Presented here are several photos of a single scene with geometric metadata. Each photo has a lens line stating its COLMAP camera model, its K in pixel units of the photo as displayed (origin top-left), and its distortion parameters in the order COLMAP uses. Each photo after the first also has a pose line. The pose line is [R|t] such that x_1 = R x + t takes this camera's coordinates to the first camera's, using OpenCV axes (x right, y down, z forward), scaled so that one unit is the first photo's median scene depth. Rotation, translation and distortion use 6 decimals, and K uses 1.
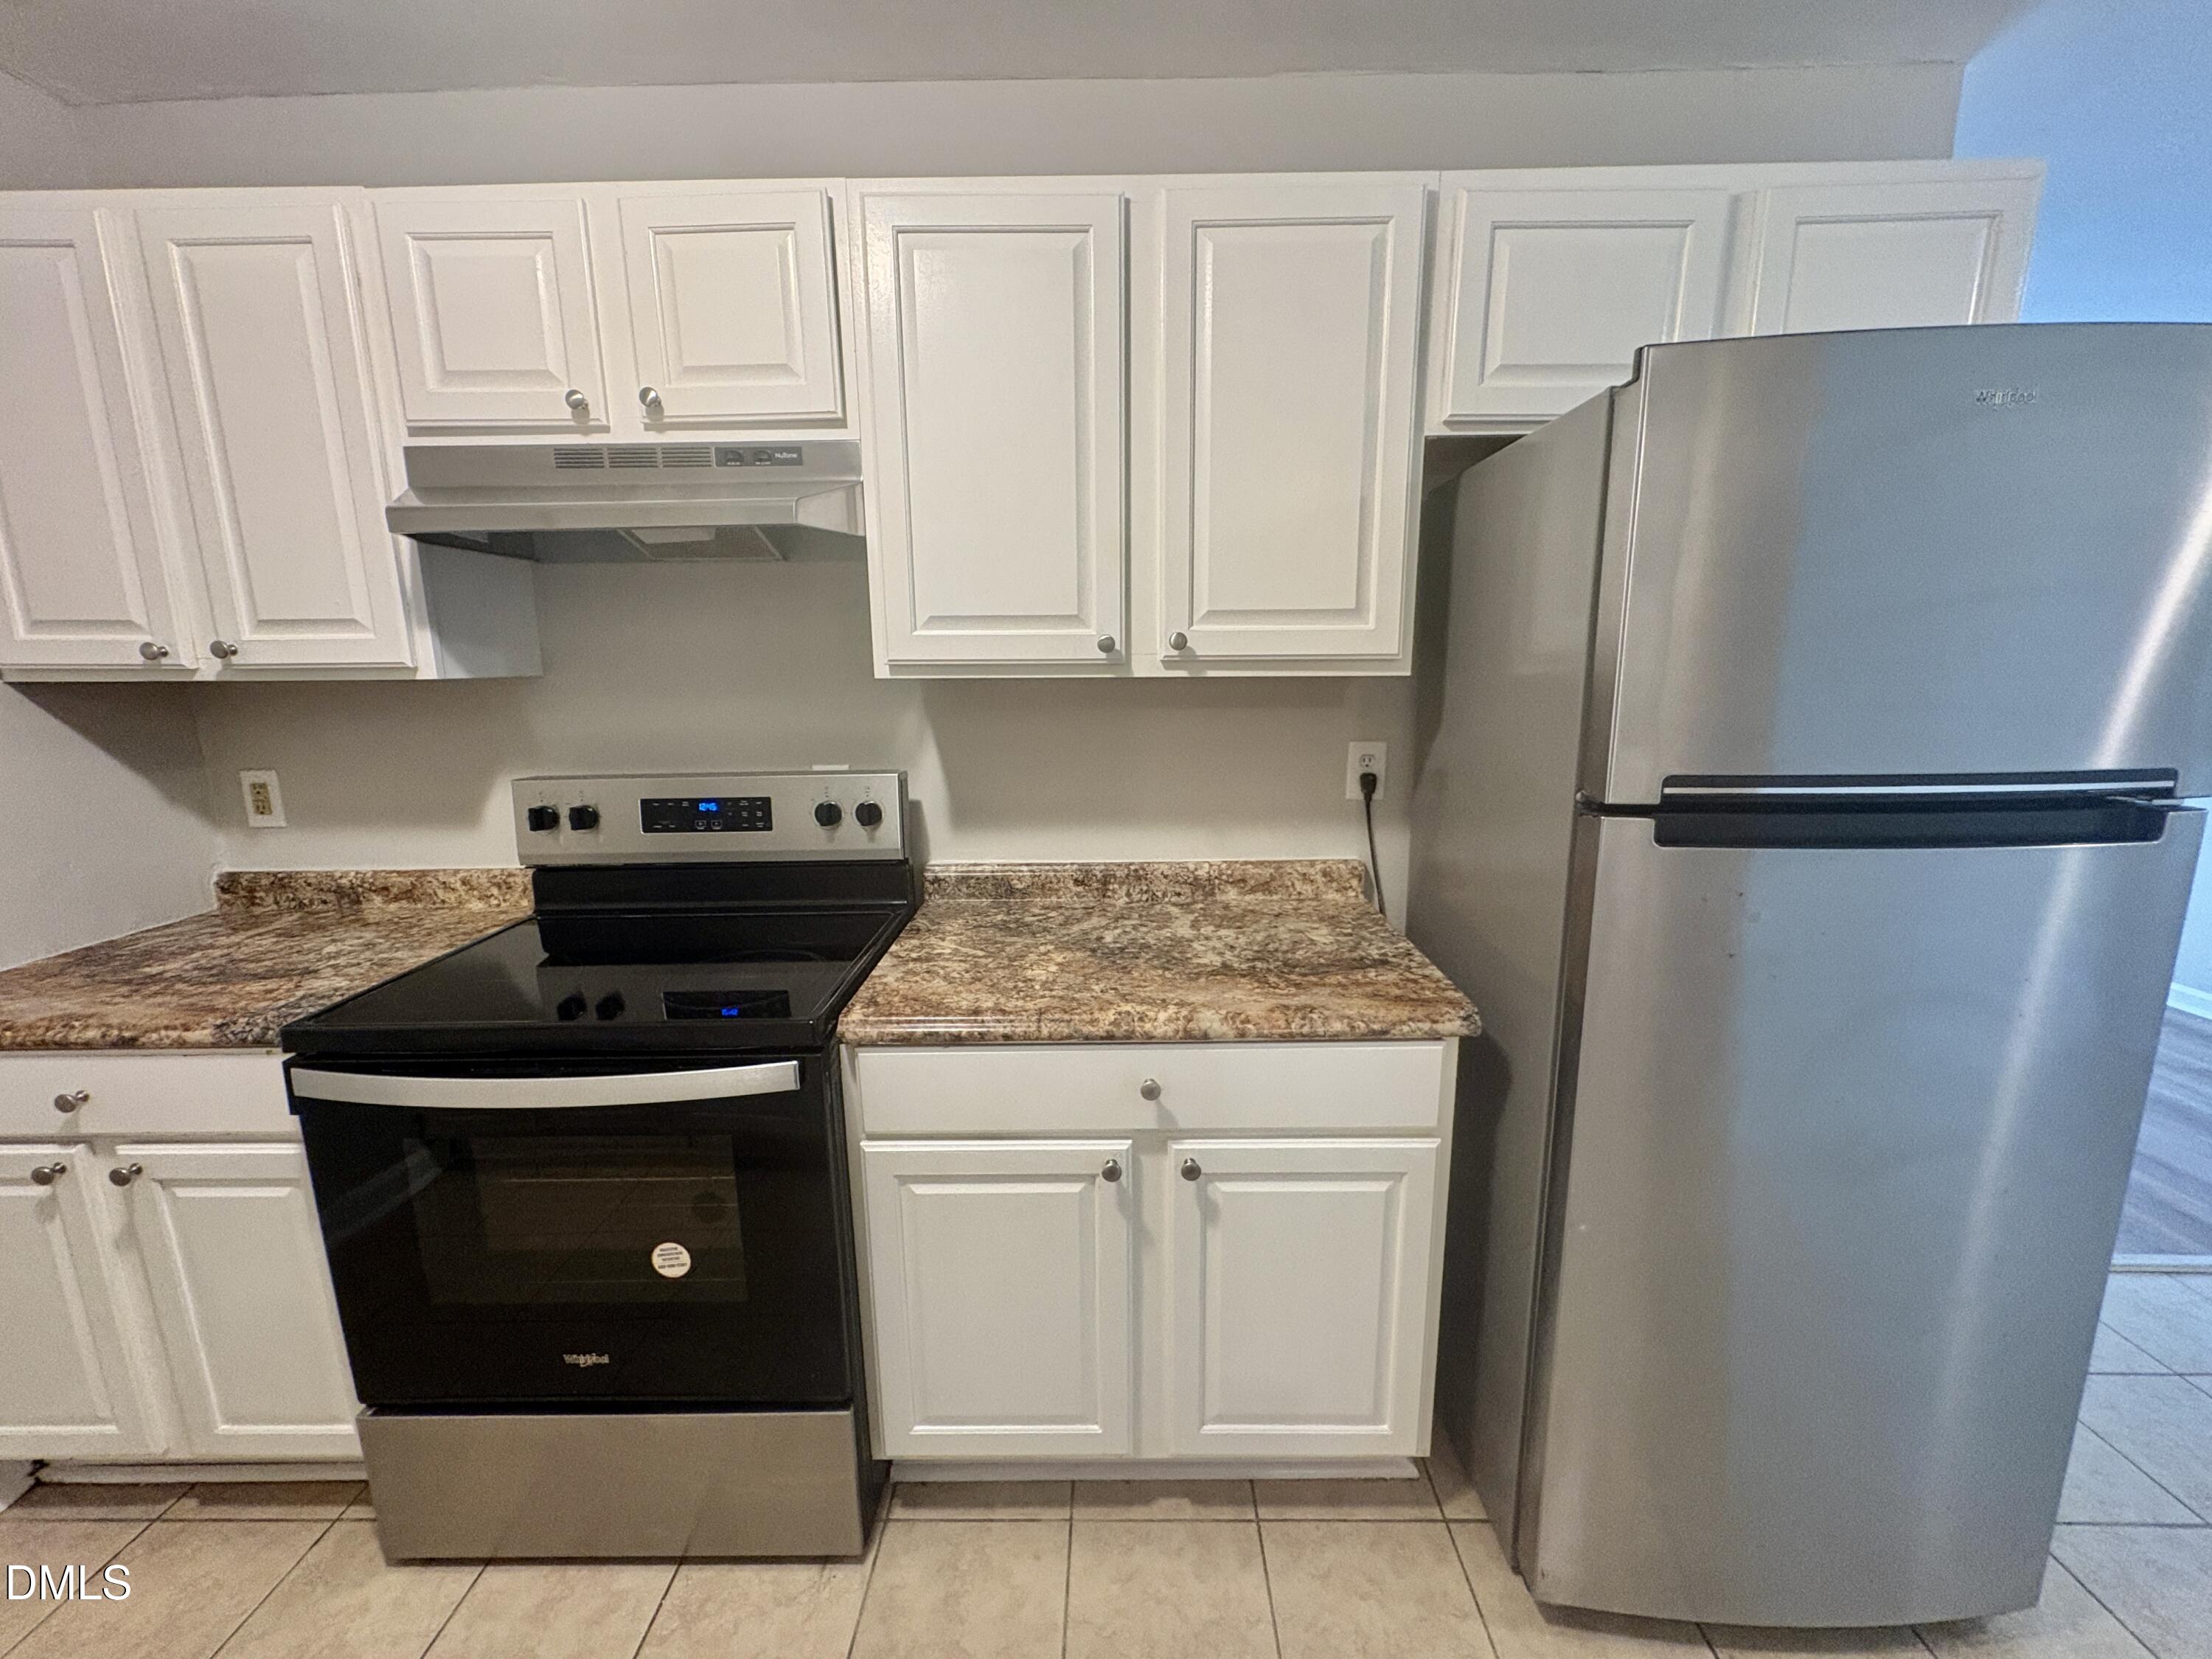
lens RADIAL K [[884.2, 0, 1110.4], [0, 884.2, 826.7], [0, 0, 1]] dist [0.002089, -0.000060]
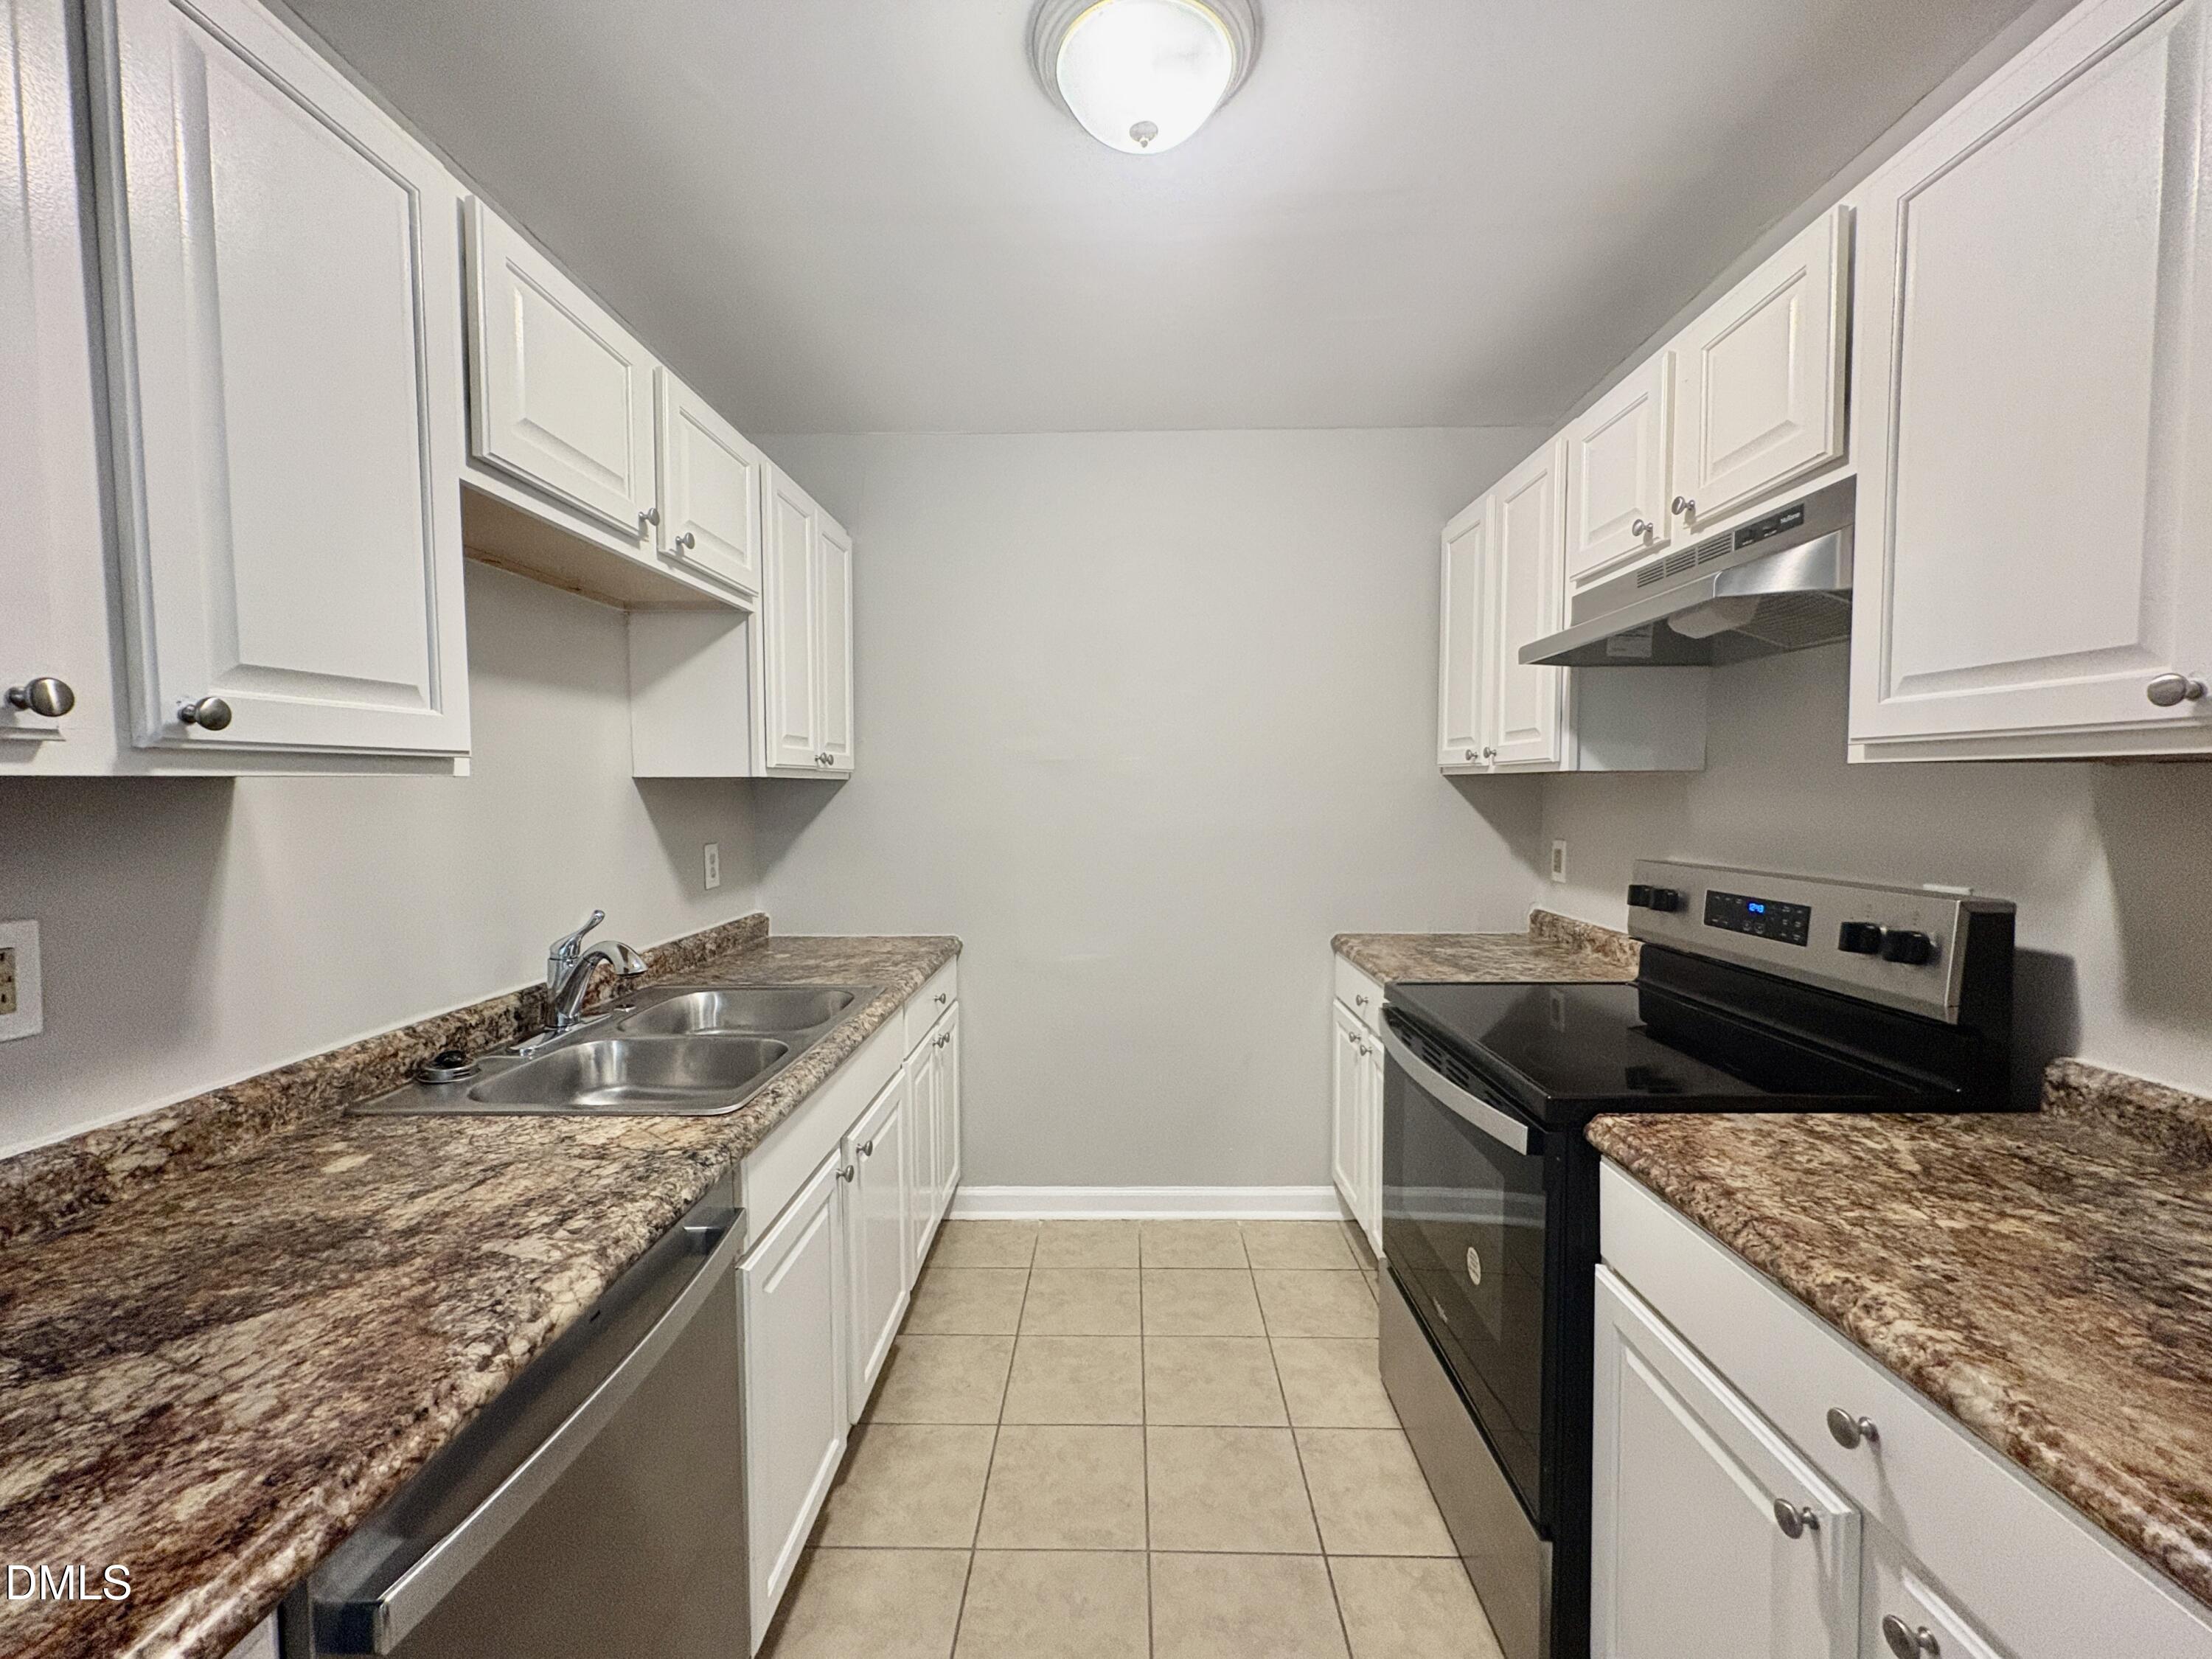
lens RADIAL K [[884.2, 0, 1110.4], [0, 884.2, 826.7], [0, 0, 1]] dist [0.002089, -0.000060]
pose [[-0.007148, 0.052905, -0.998574, 0.518435], [-0.188291, 0.980666, 0.053304, -0.031126], [0.982087, 0.188404, 0.002952, 0.363025]]
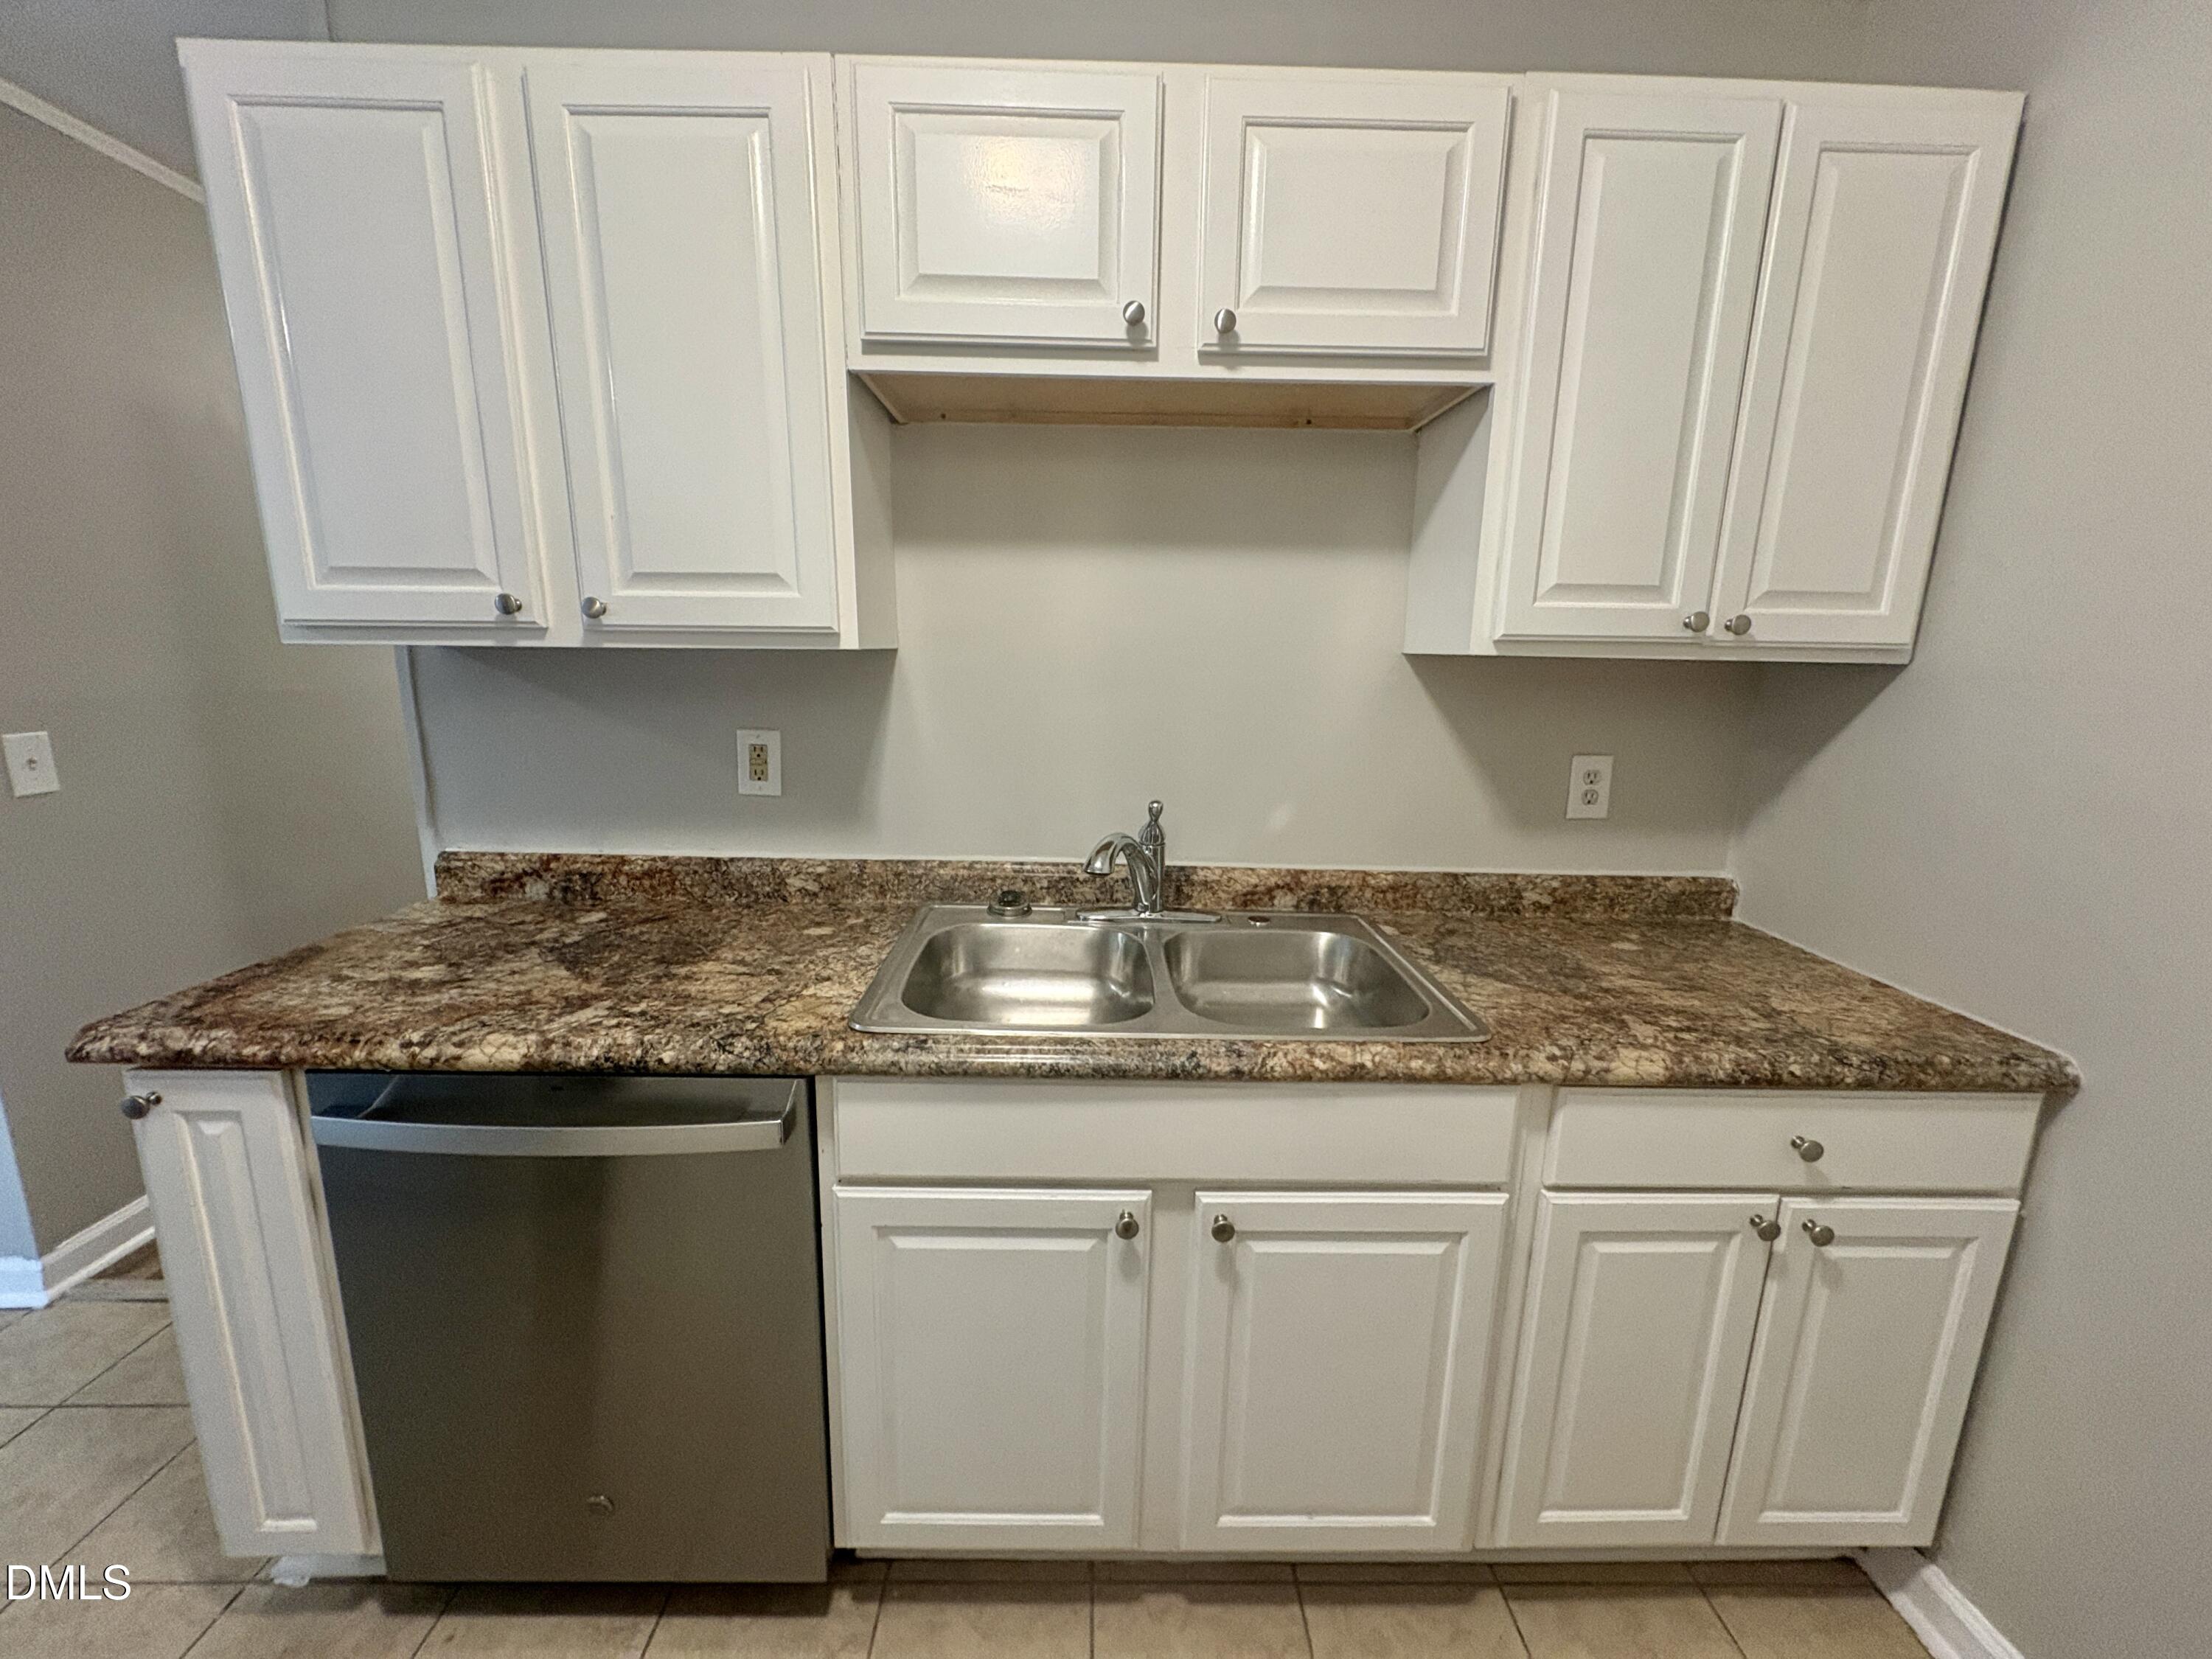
lens RADIAL K [[884.2, 0, 1110.4], [0, 884.2, 826.7], [0, 0, 1]] dist [0.002089, -0.000060]
pose [[-0.999409, -0.005554, -0.033921, -0.456355], [-0.018092, 0.924104, 0.381713, -0.103276], [0.029227, 0.382101, -0.923658, 0.689236]]
